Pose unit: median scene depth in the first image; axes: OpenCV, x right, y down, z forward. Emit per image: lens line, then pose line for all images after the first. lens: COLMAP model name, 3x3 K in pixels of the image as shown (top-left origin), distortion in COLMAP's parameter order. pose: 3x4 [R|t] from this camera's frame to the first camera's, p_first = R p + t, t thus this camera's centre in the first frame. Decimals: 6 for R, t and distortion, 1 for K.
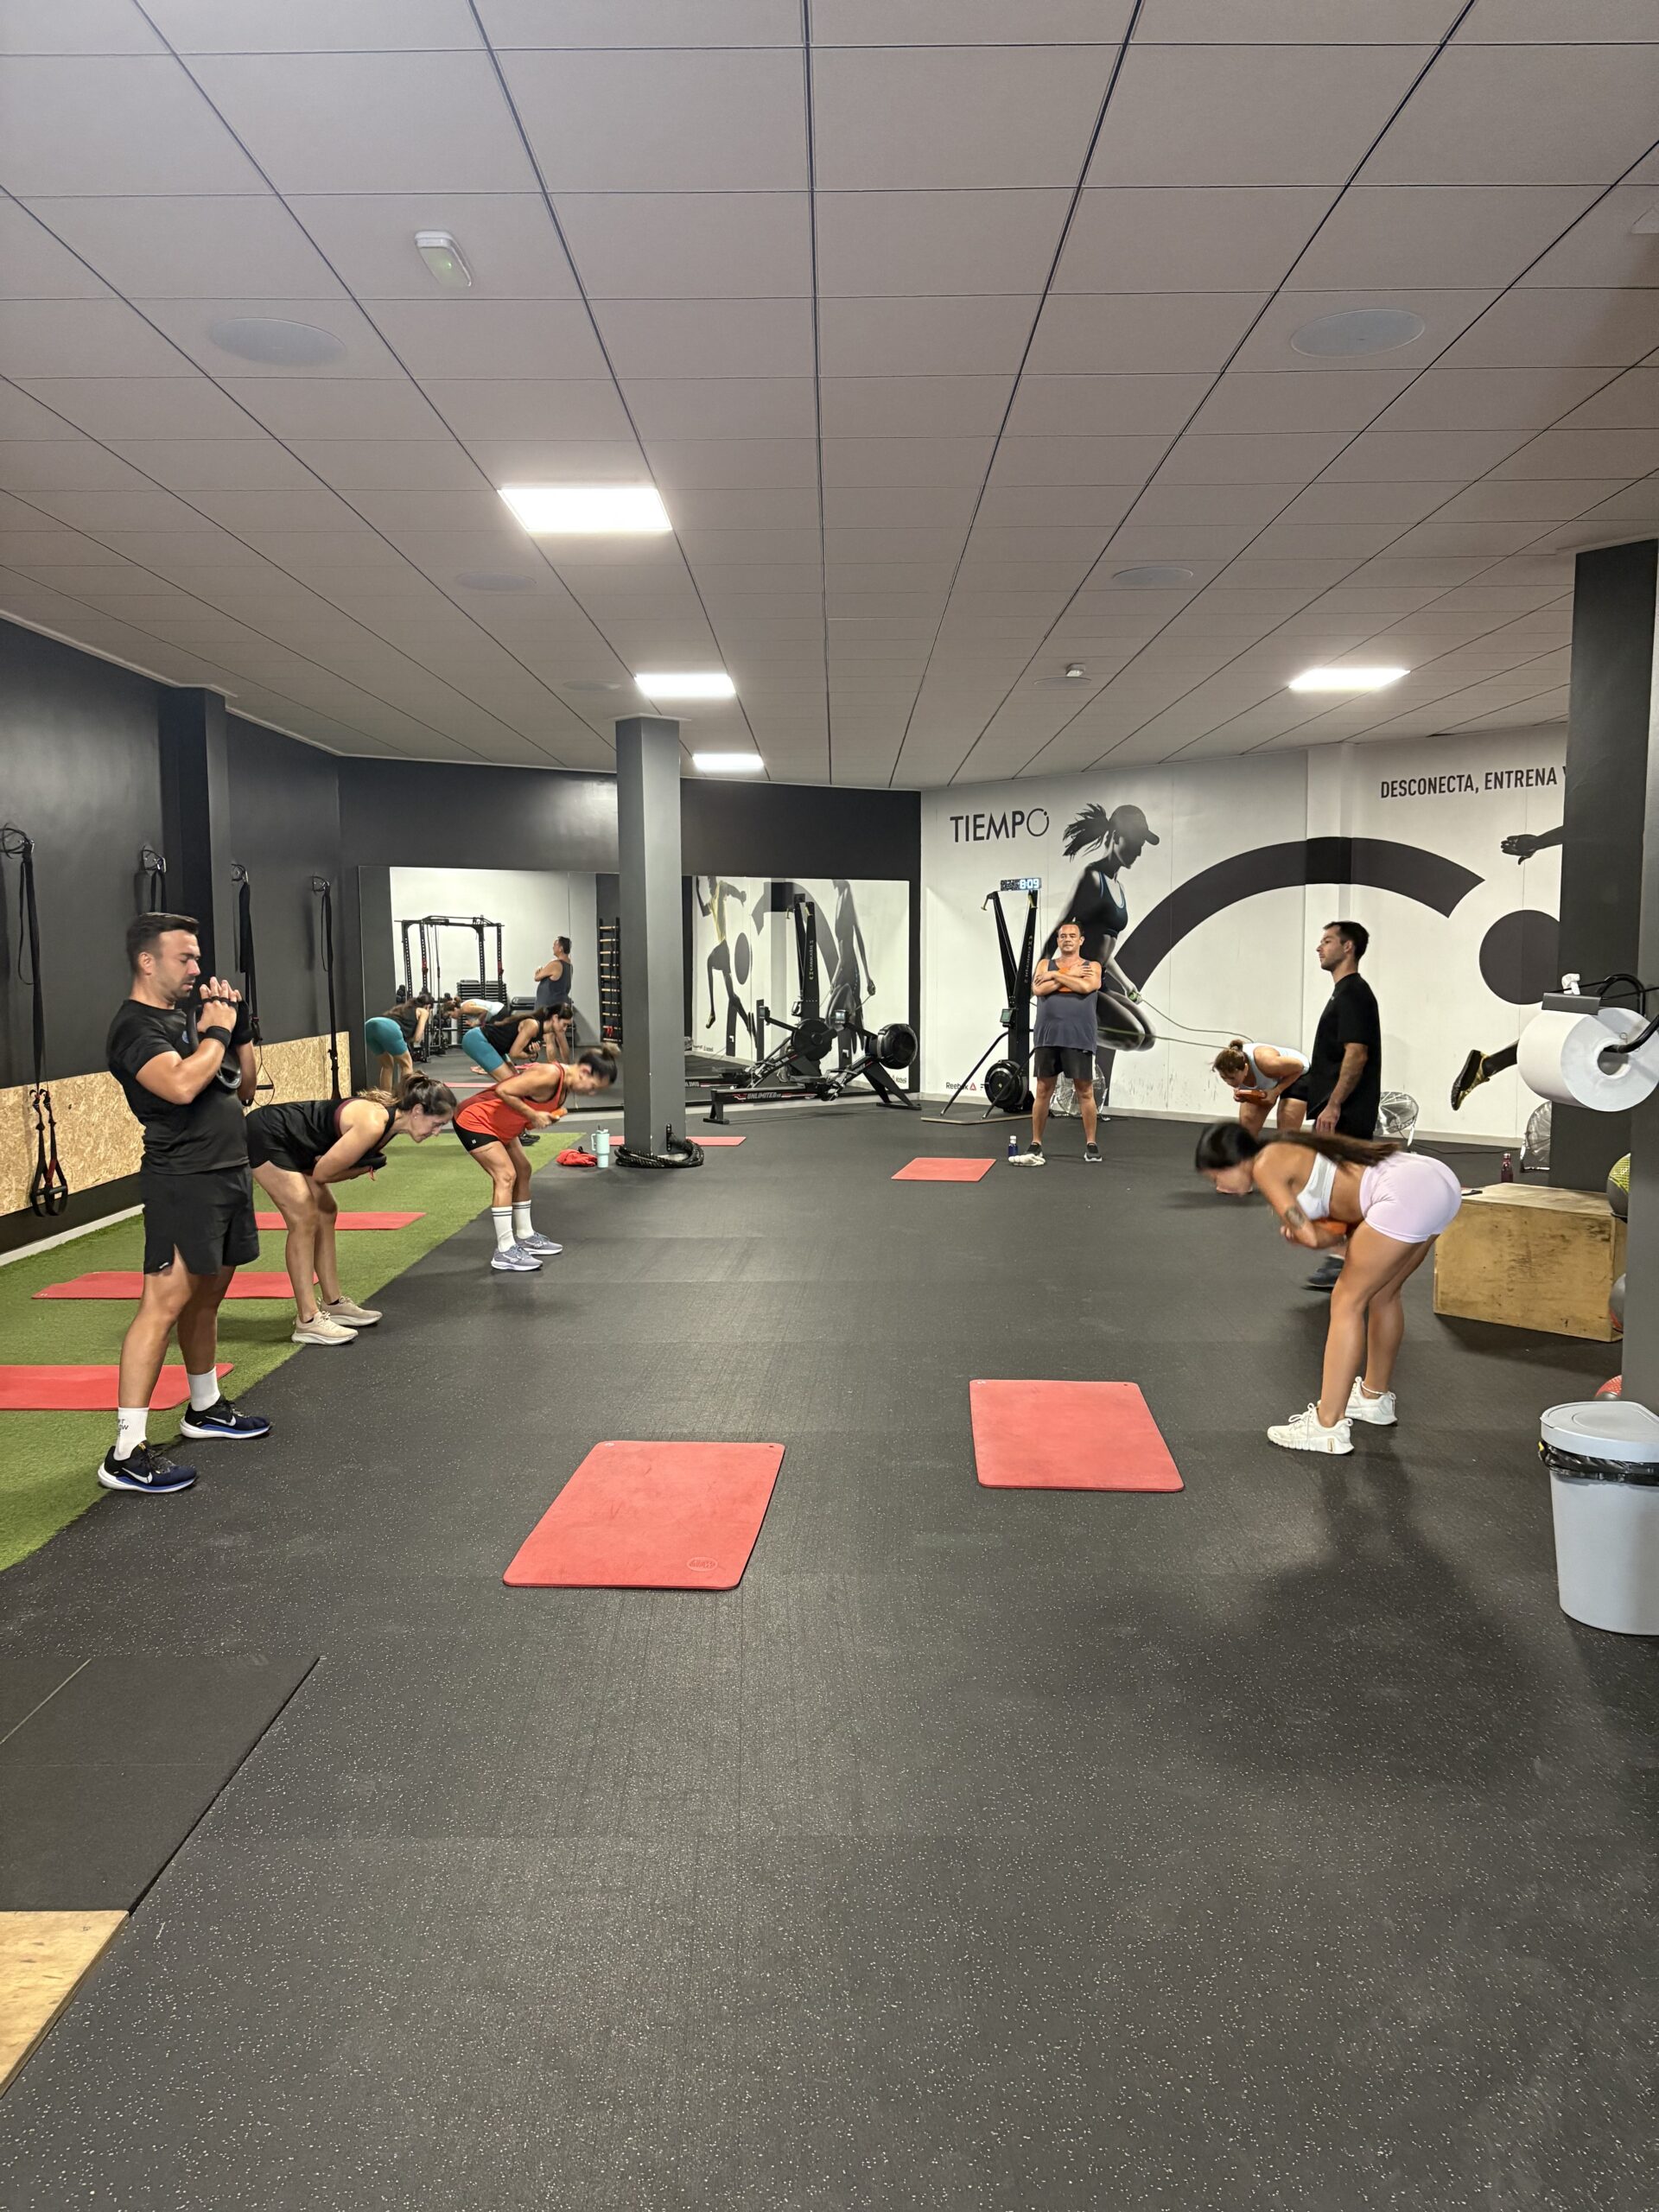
lens RADIAL K [[1663.1, 0, 825.4], [0, 1663.1, 1130.0], [0, 0, 1]] dist [0.049532, -0.068972]
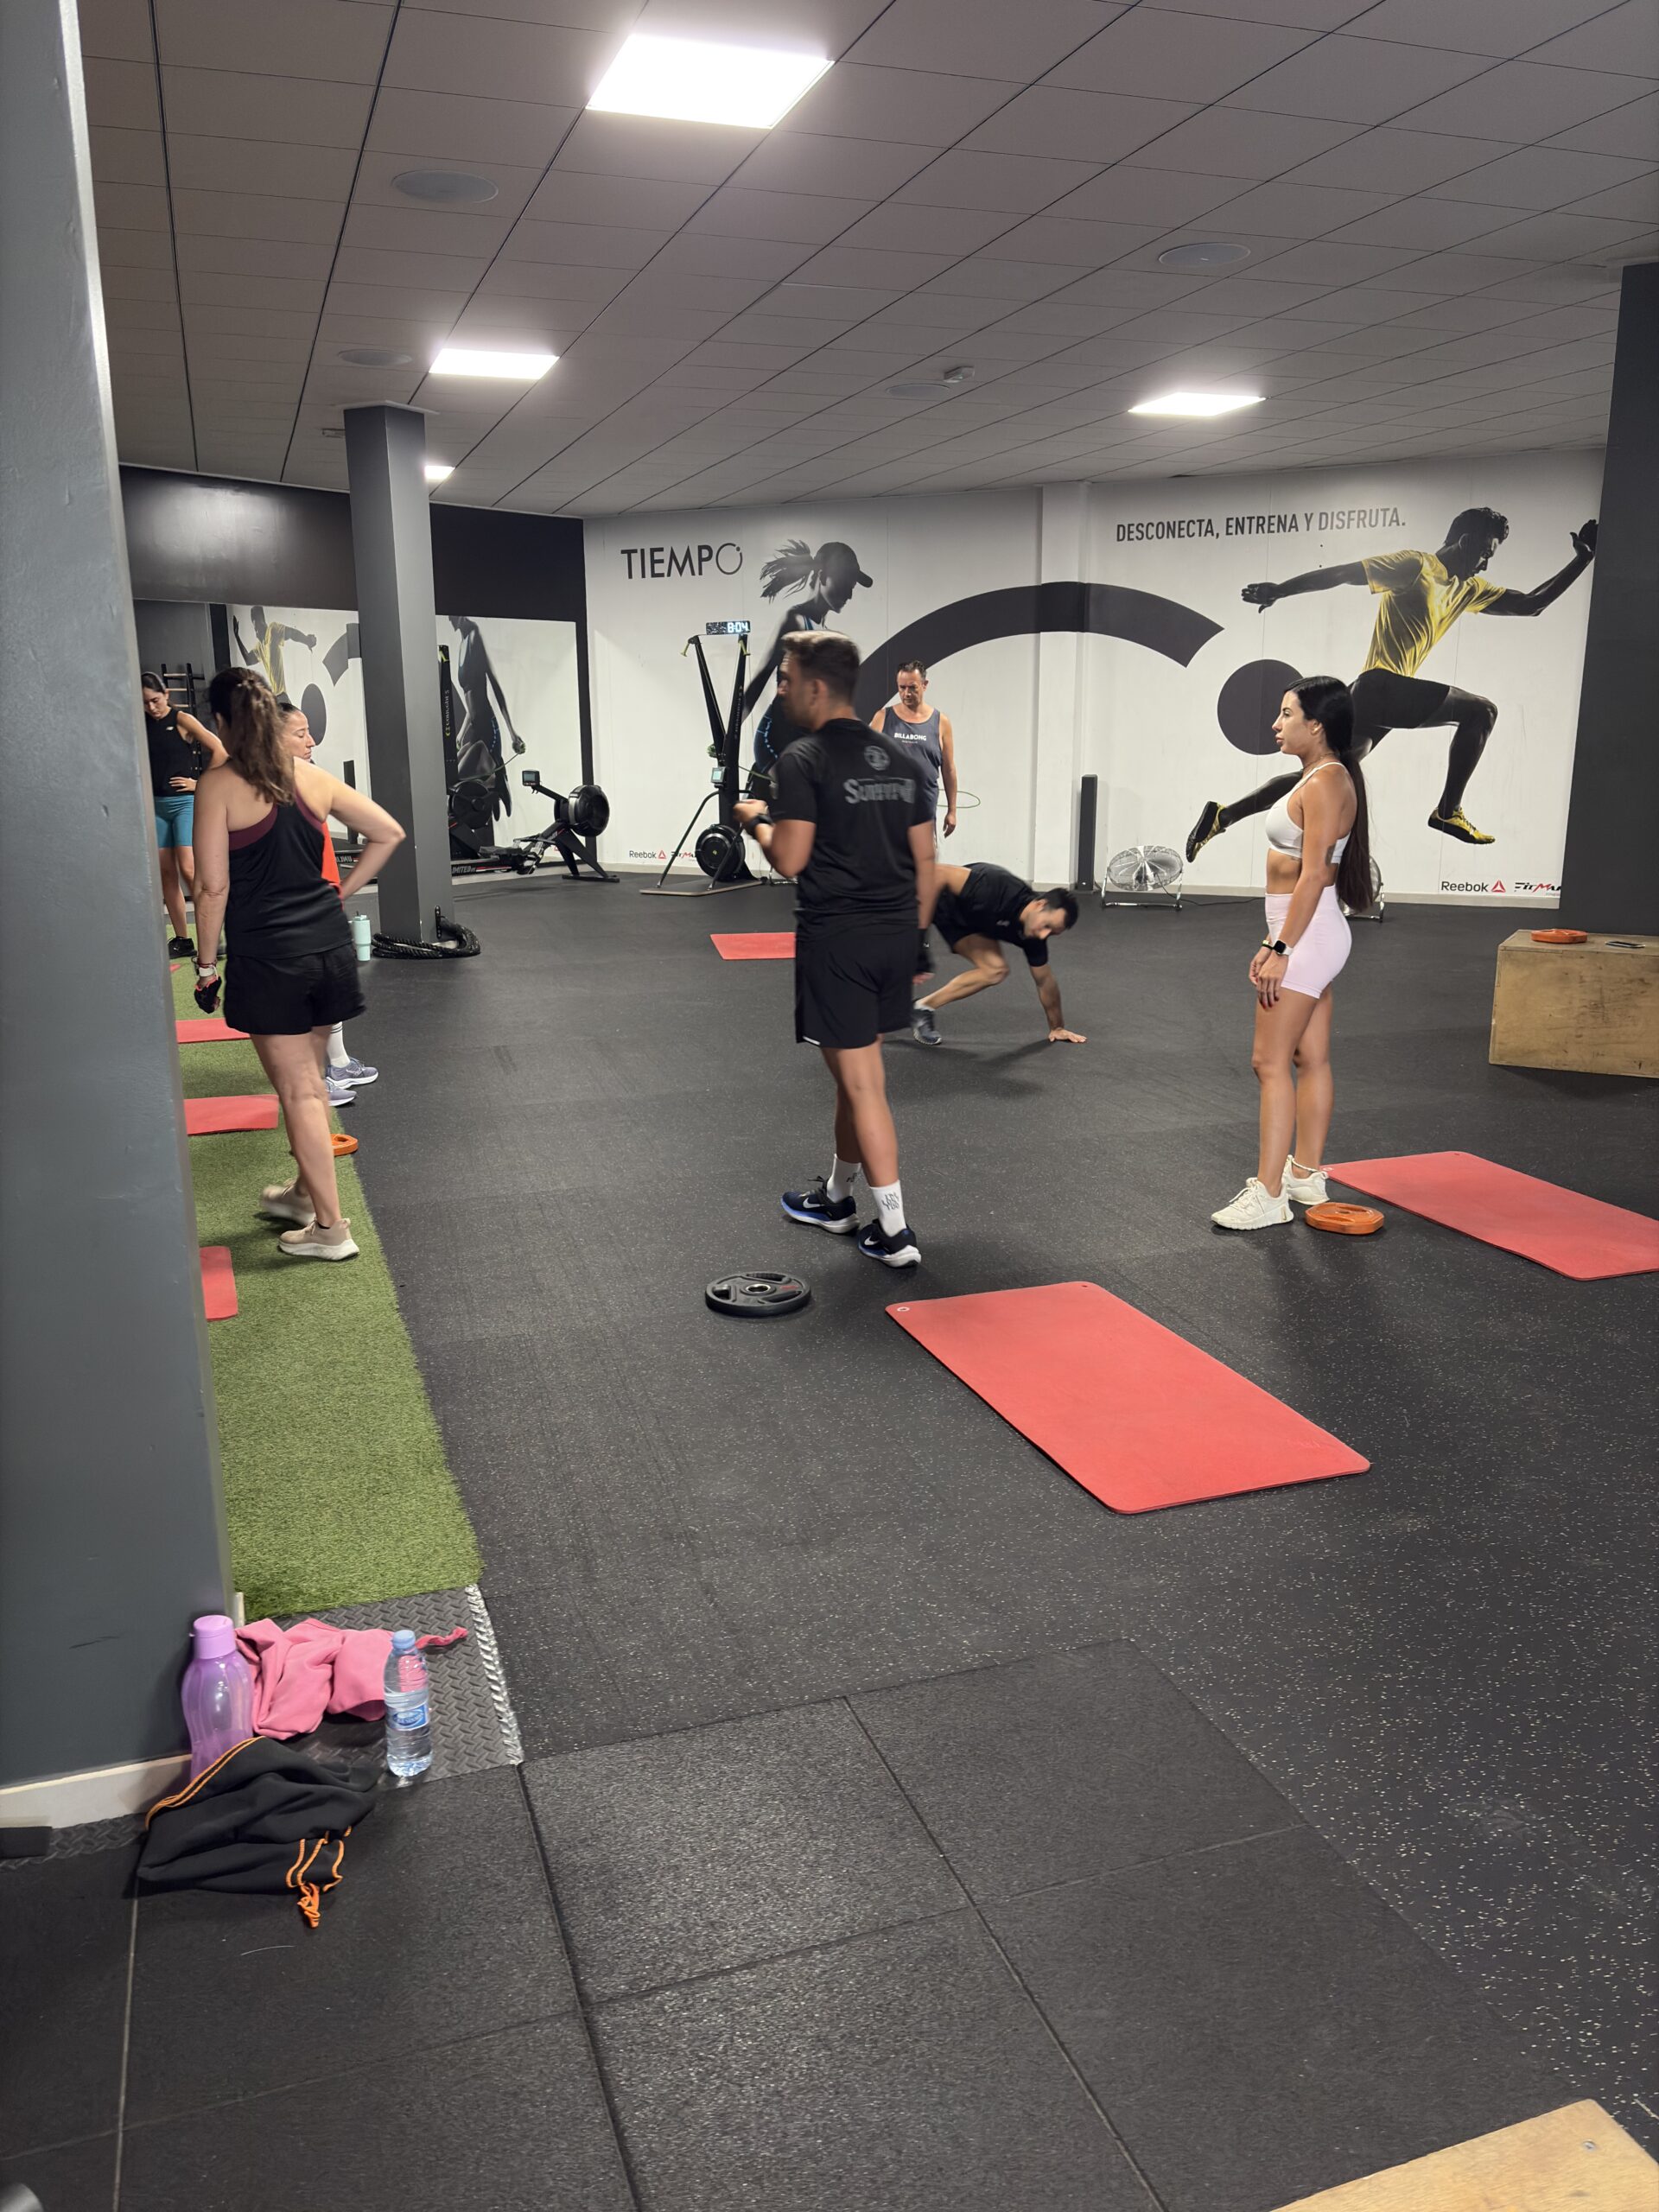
lens RADIAL K [[1663.1, 0, 817.7], [0, 1663.1, 1119.4], [0, 0, 1]] dist [0.049532, -0.068972]
pose [[0.942536, -0.080201, 0.324335, -0.156813], [0.036790, 0.989772, 0.137833, -0.004598], [-0.332072, -0.117981, 0.935847, 0.091296]]
